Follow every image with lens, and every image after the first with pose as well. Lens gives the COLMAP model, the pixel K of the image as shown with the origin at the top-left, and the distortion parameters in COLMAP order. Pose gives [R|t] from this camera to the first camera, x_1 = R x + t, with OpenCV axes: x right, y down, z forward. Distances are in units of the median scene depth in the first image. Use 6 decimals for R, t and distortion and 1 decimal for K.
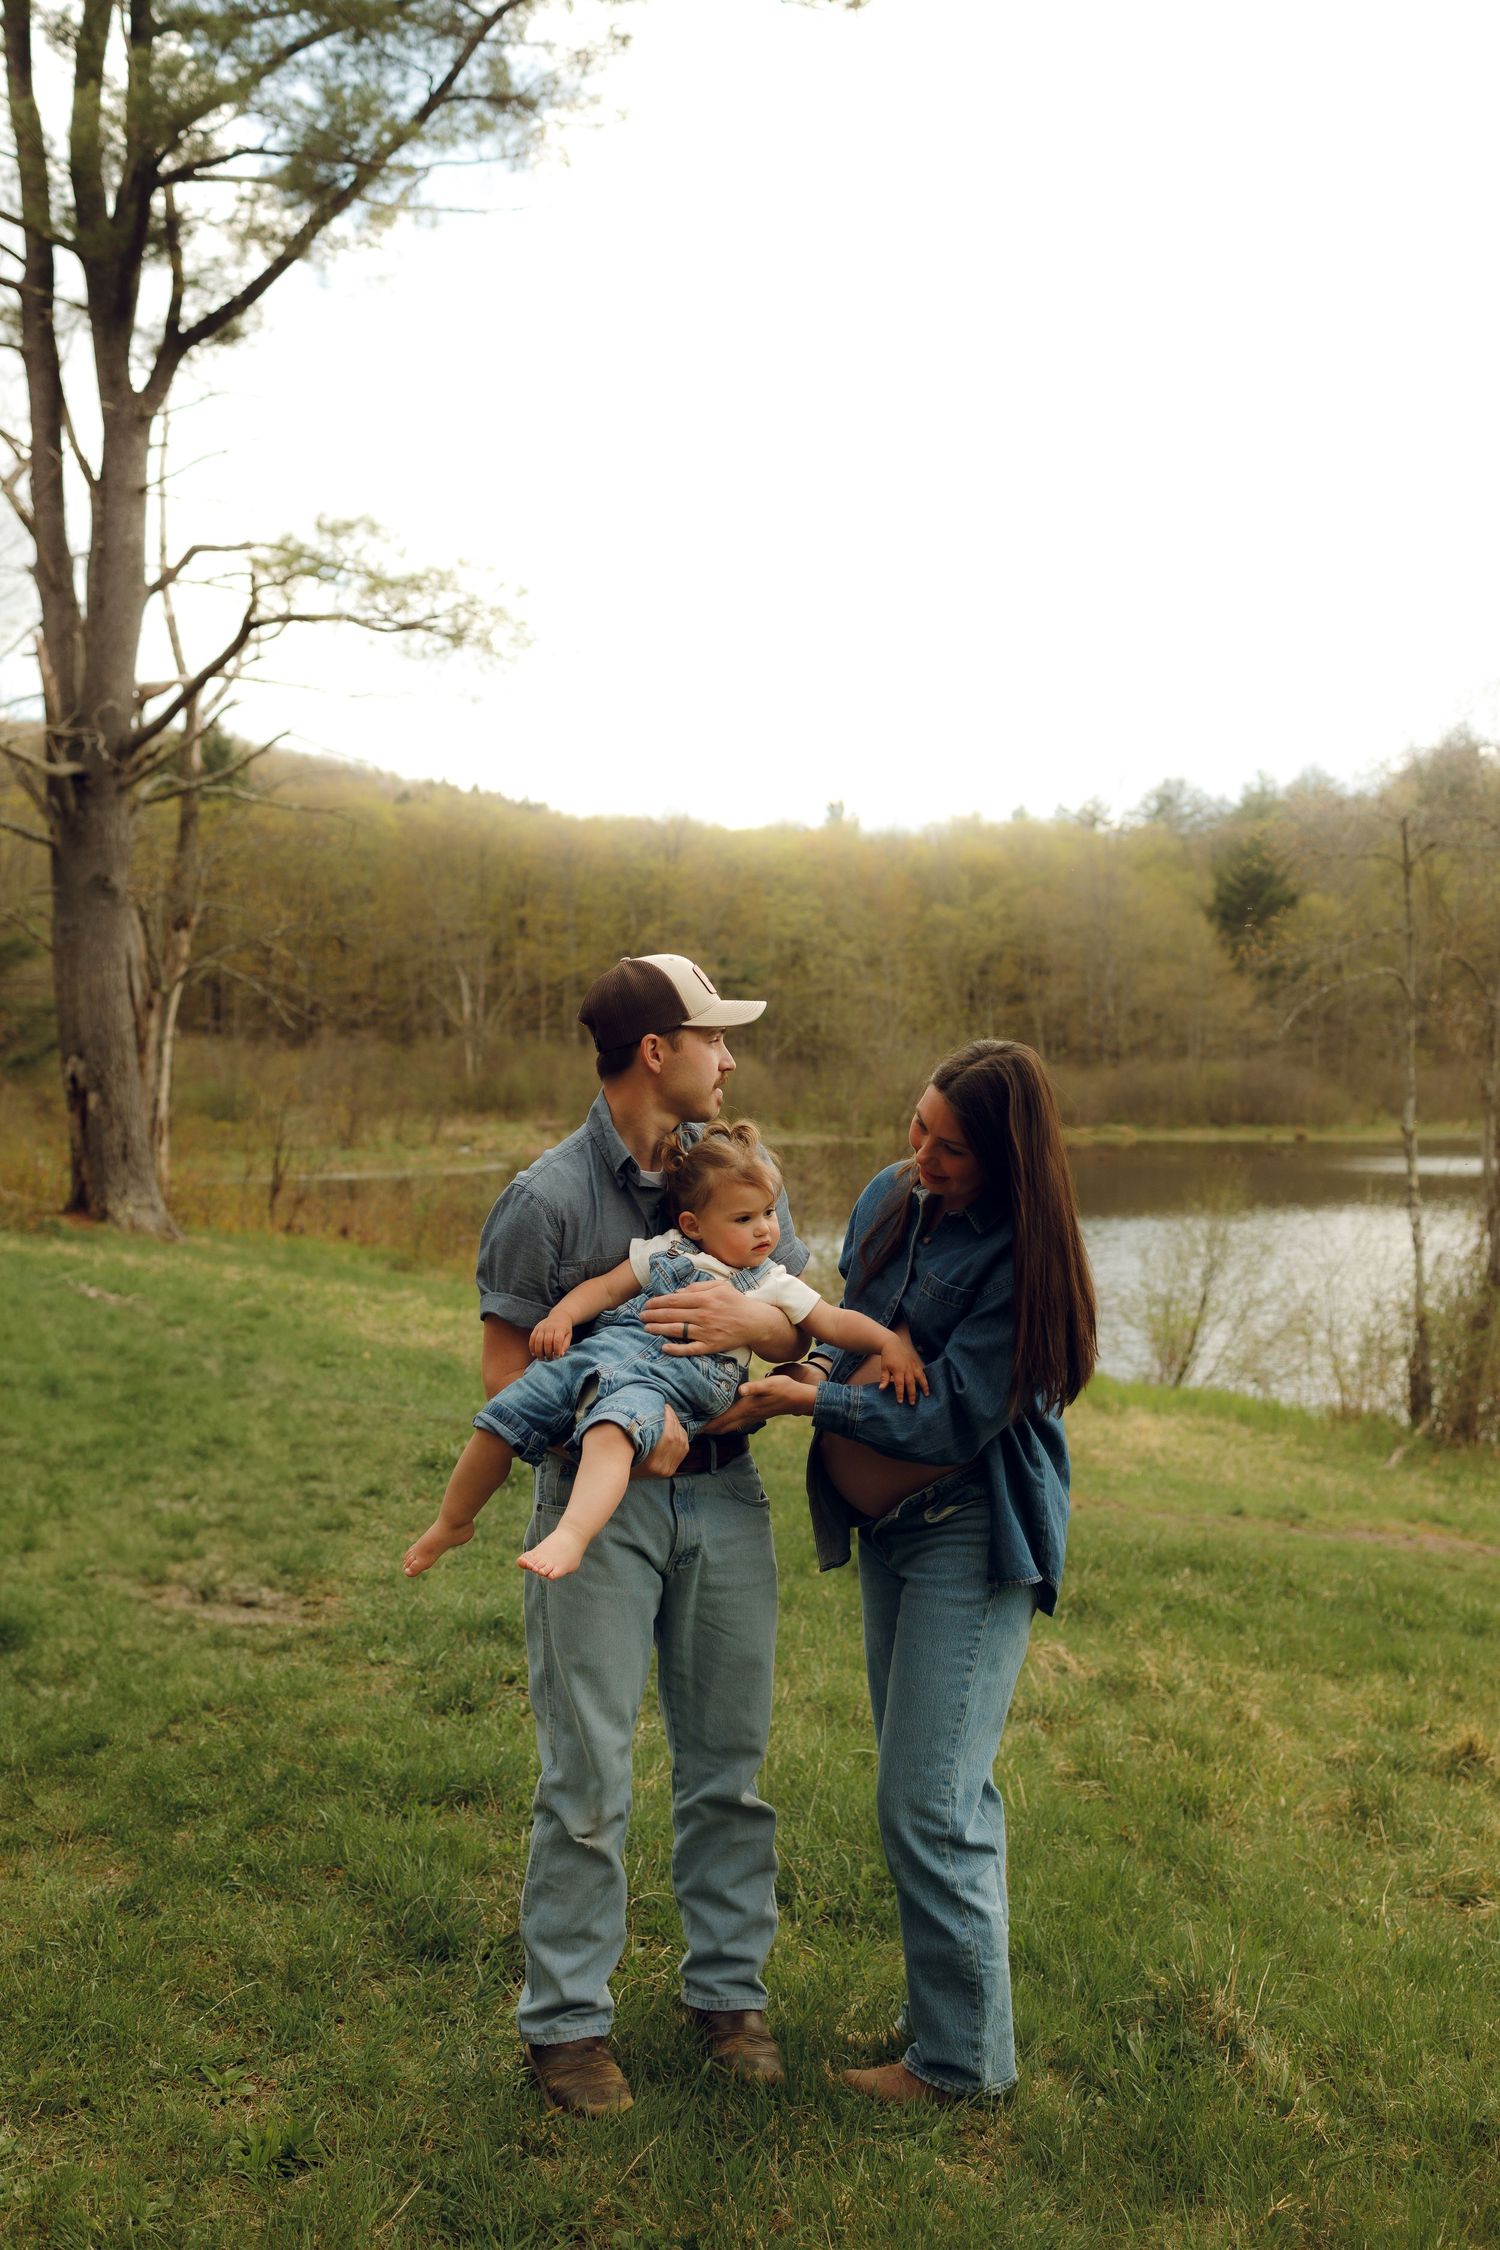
lens RADIAL K [[2269.9, 0, 753.6], [0, 2269.9, 1089.6], [0, 0, 1]] dist [0.005787, -0.000567]
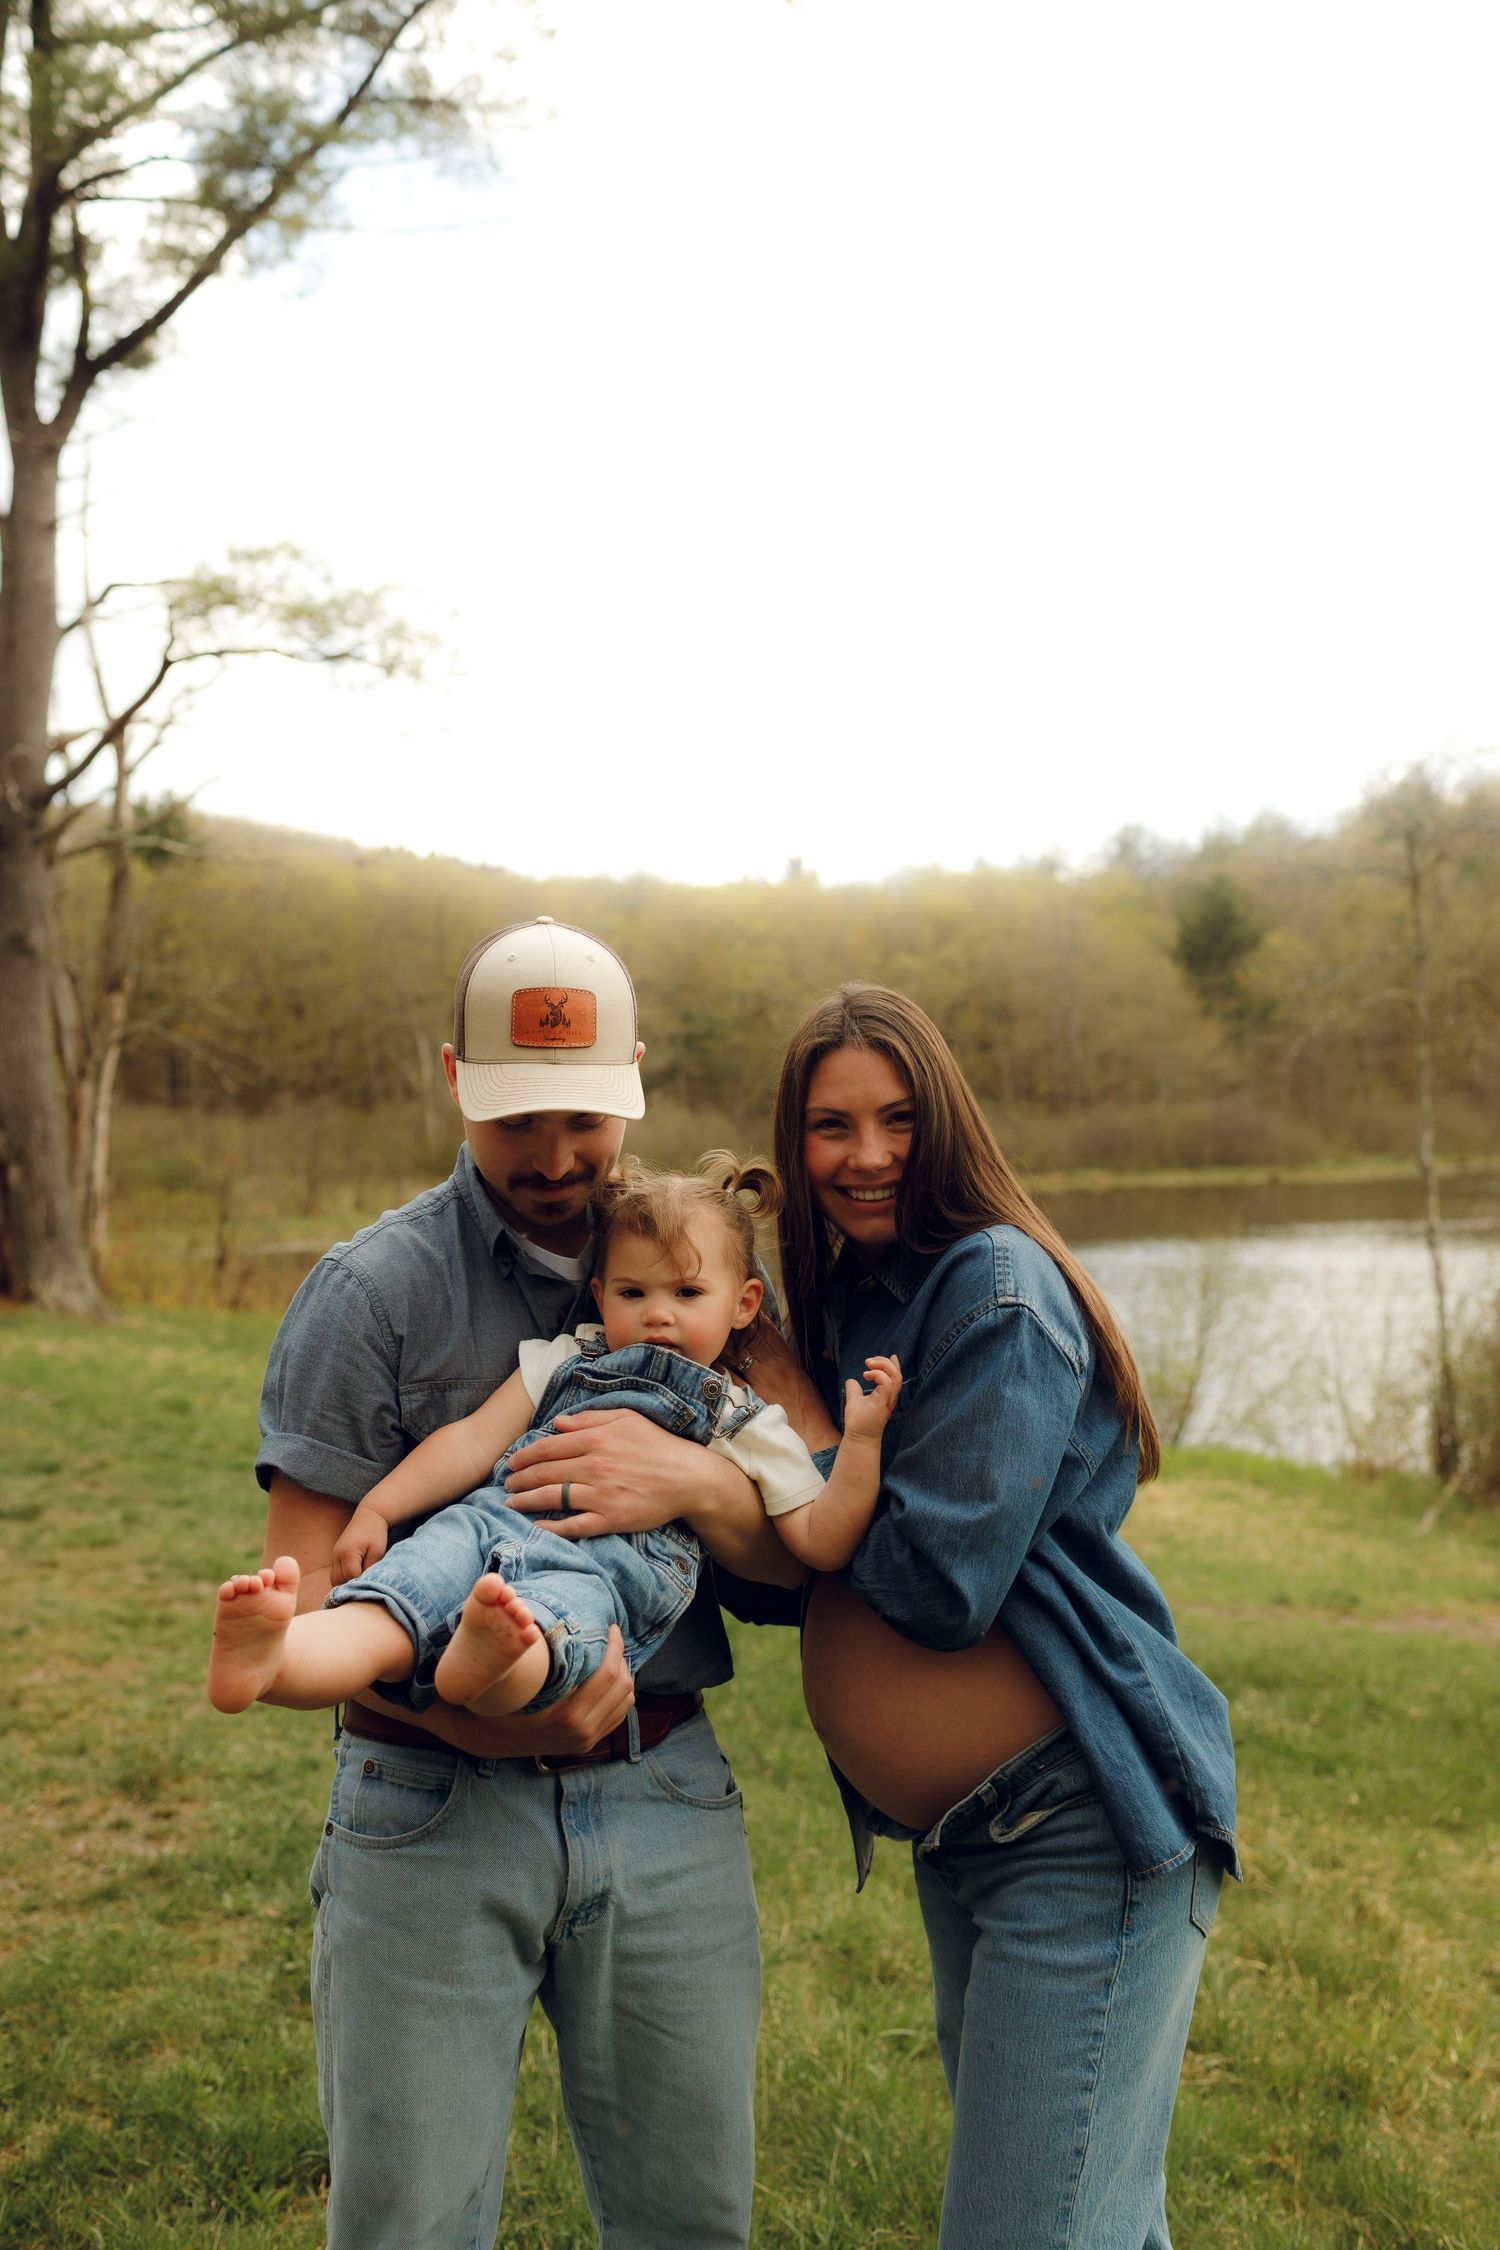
lens RADIAL K [[1637.8, 0, 686.8], [0, 1637.8, 1138.1], [0, 0, 1]] dist [0.006069, -0.000187]
pose [[0.999324, -0.030025, -0.021224, 0.000574], [0.029676, 0.999422, -0.016559, 0.009106], [0.021709, 0.015918, 0.999638, 0.328091]]
